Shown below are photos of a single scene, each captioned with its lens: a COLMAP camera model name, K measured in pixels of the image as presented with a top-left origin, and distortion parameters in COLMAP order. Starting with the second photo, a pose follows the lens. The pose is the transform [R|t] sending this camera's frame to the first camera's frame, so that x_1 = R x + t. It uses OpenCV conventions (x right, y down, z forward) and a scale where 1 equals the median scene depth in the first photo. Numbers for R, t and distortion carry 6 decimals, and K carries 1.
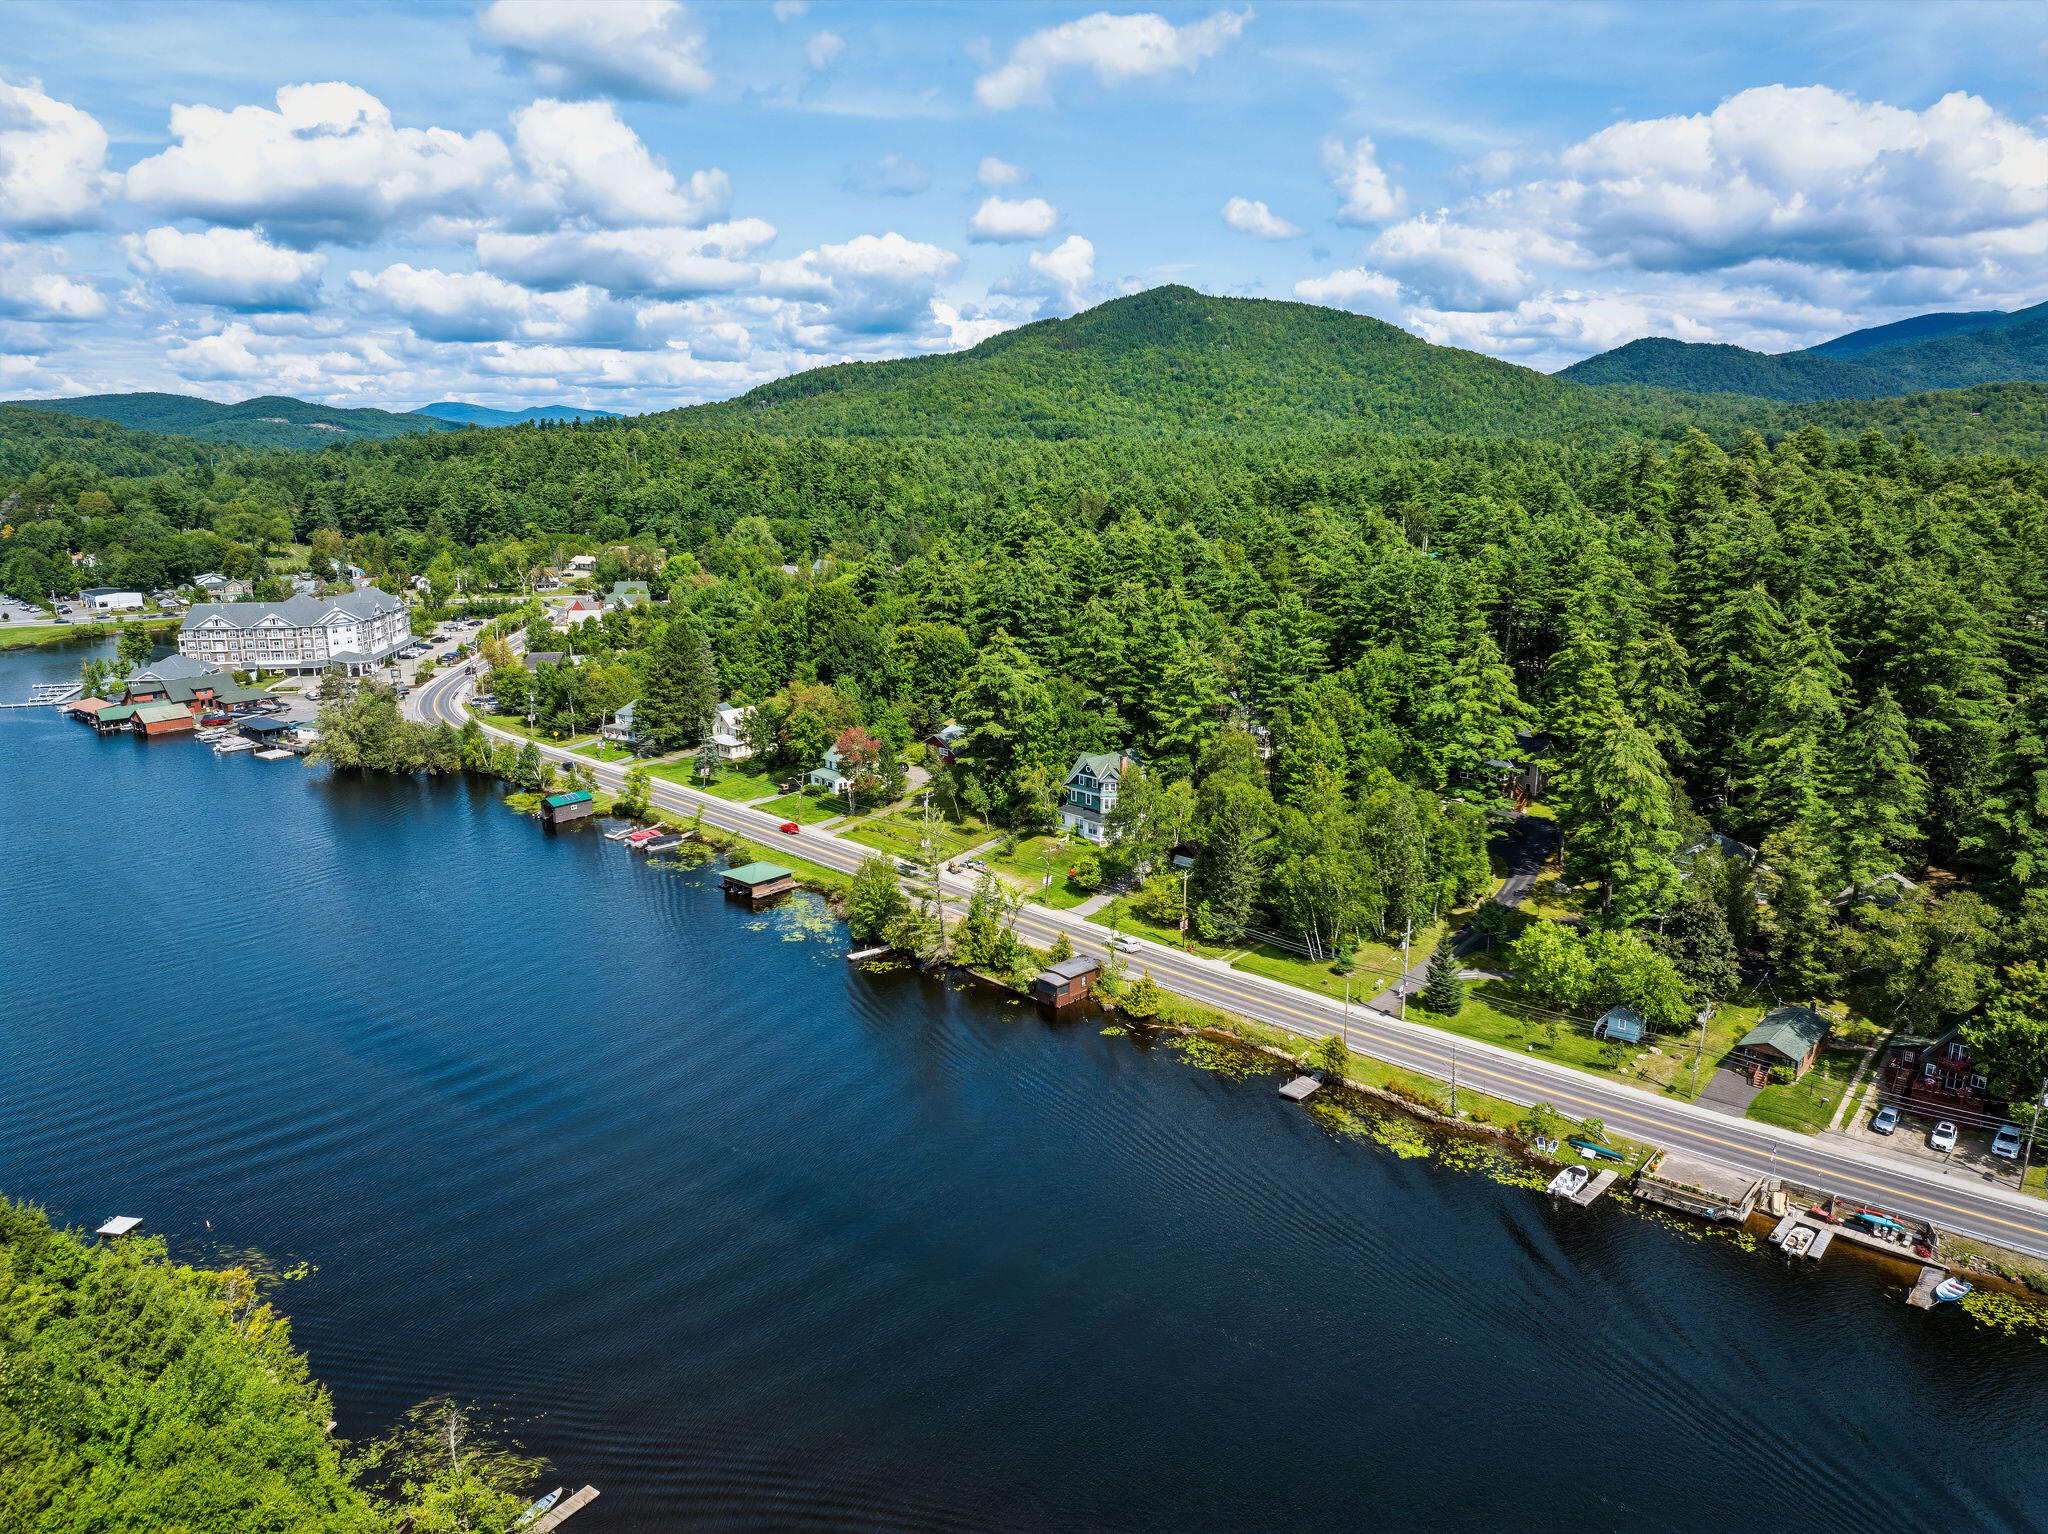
lens RADIAL K [[1440.6, 0, 1021.5], [0, 1440.6, 761.2], [0, 0, 1]] dist [-0.039976, 0.002741]
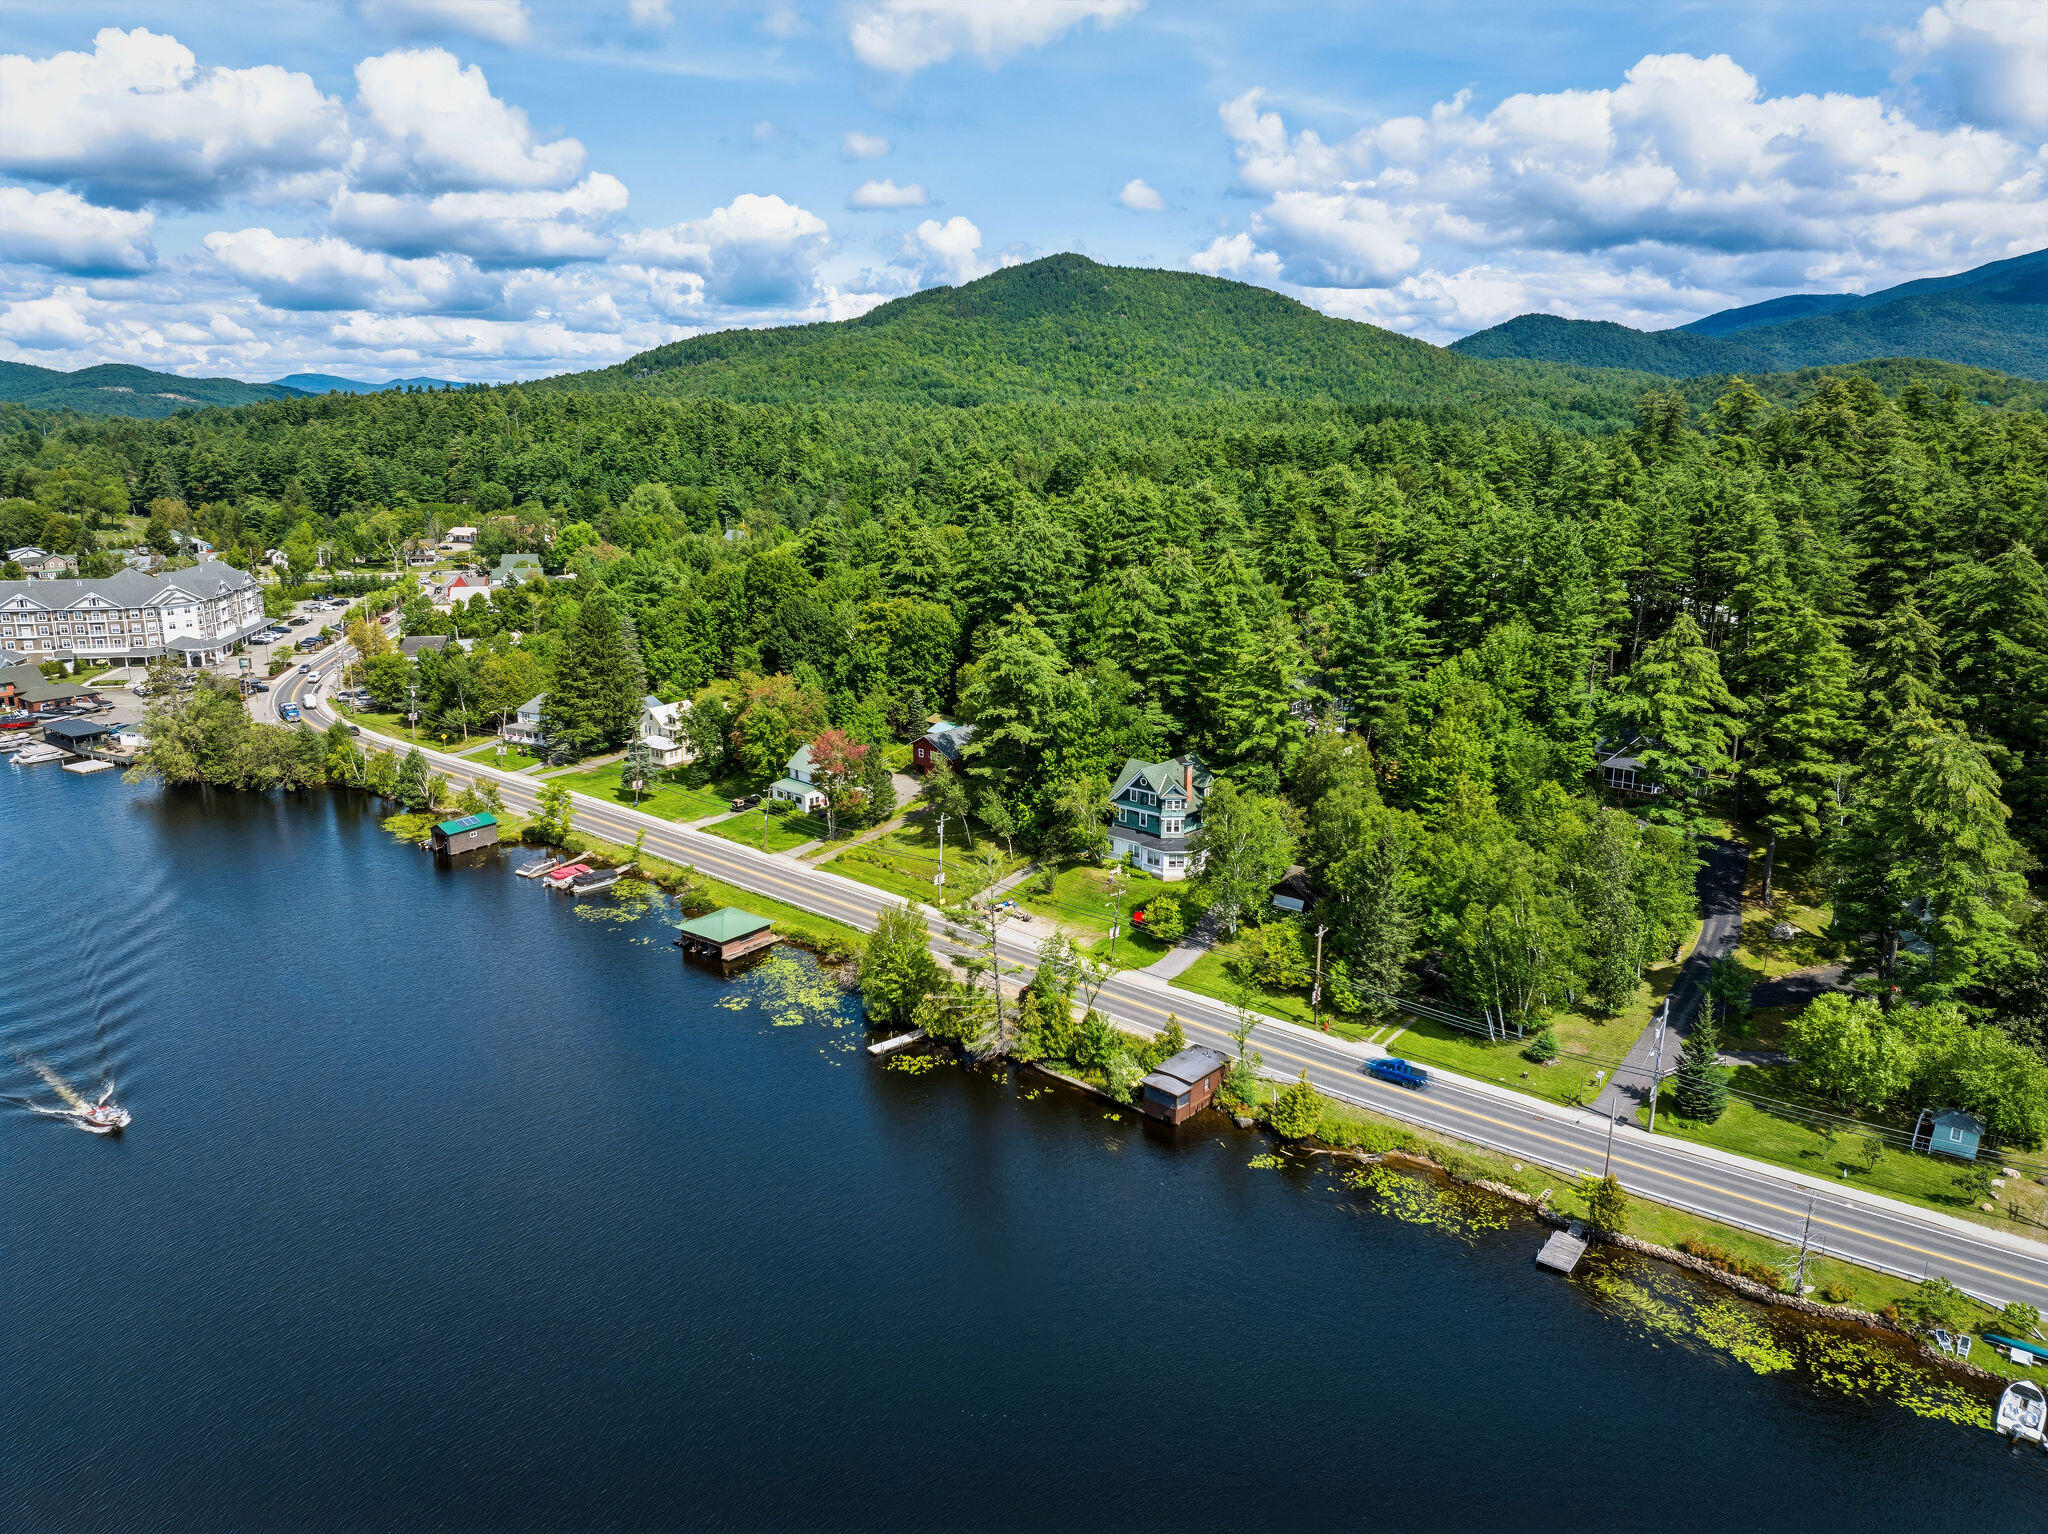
lens RADIAL K [[1440.6, 0, 1020.4], [0, 1440.6, 762.9], [0, 0, 1]] dist [-0.039976, 0.002741]
pose [[0.996841, -0.013749, 0.078218, -0.072963], [0.012384, 0.999763, 0.017909, -0.017472], [-0.078446, -0.016884, 0.996775, 0.191031]]
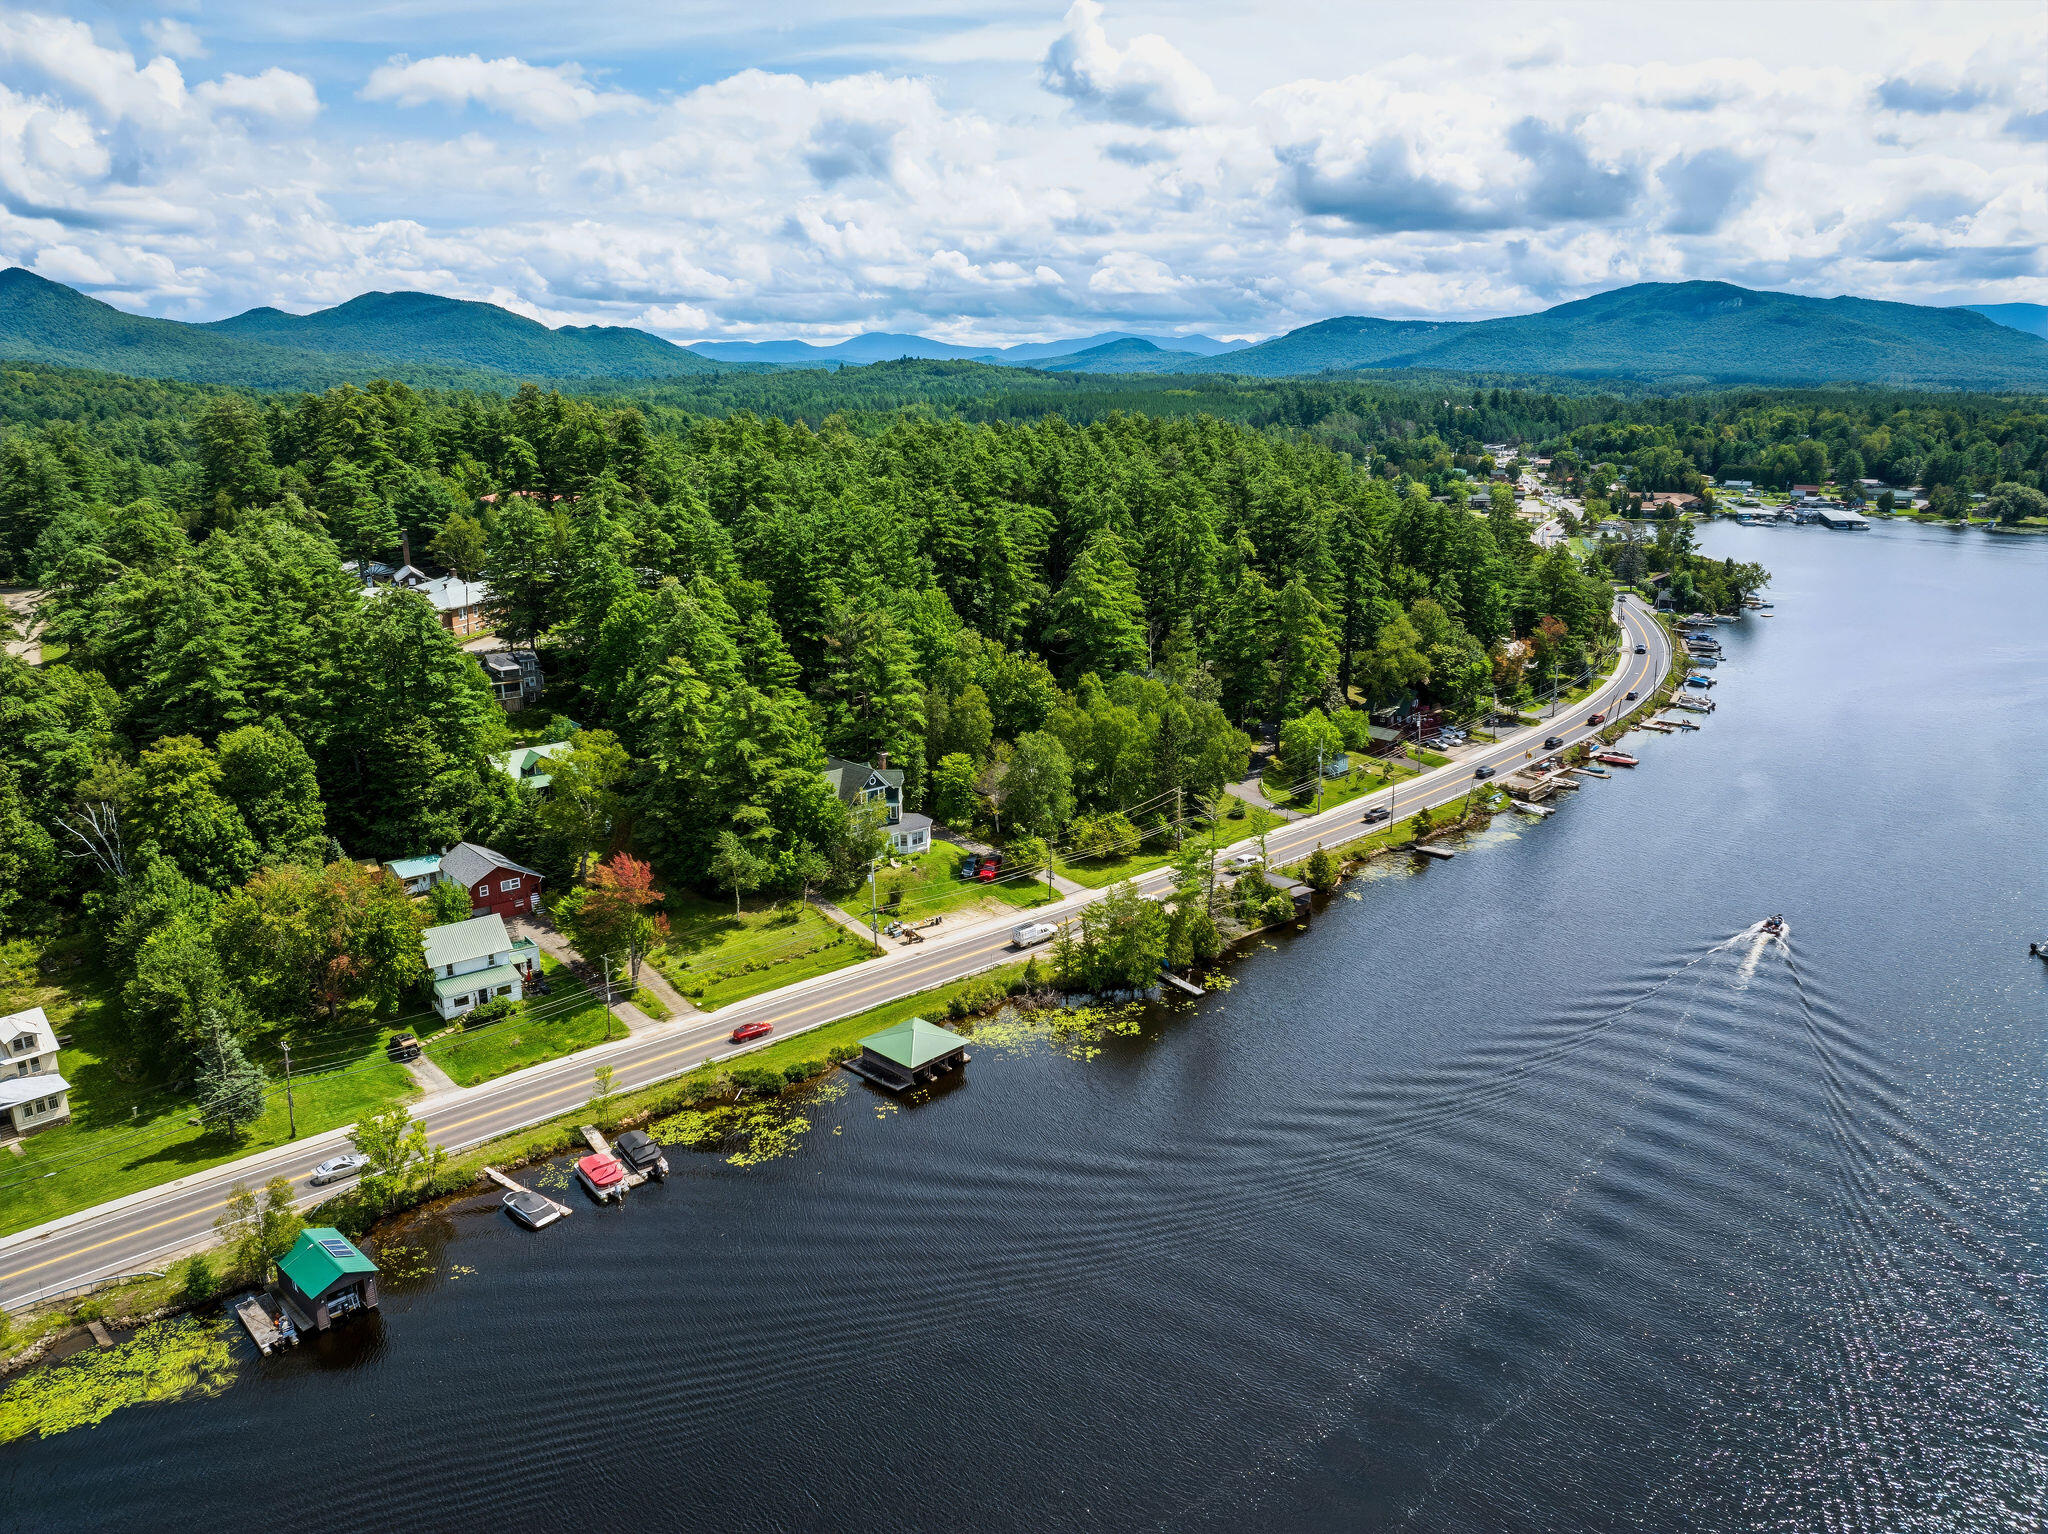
lens RADIAL K [[1440.6, 0, 1030.1], [0, 1440.6, 763.2], [0, 0, 1]] dist [-0.039976, 0.002741]
pose [[0.034056, -0.254167, 0.966561, -0.679591], [0.228011, 0.943592, 0.240093, -0.165355], [-0.973063, 0.212210, 0.090088, 0.731395]]
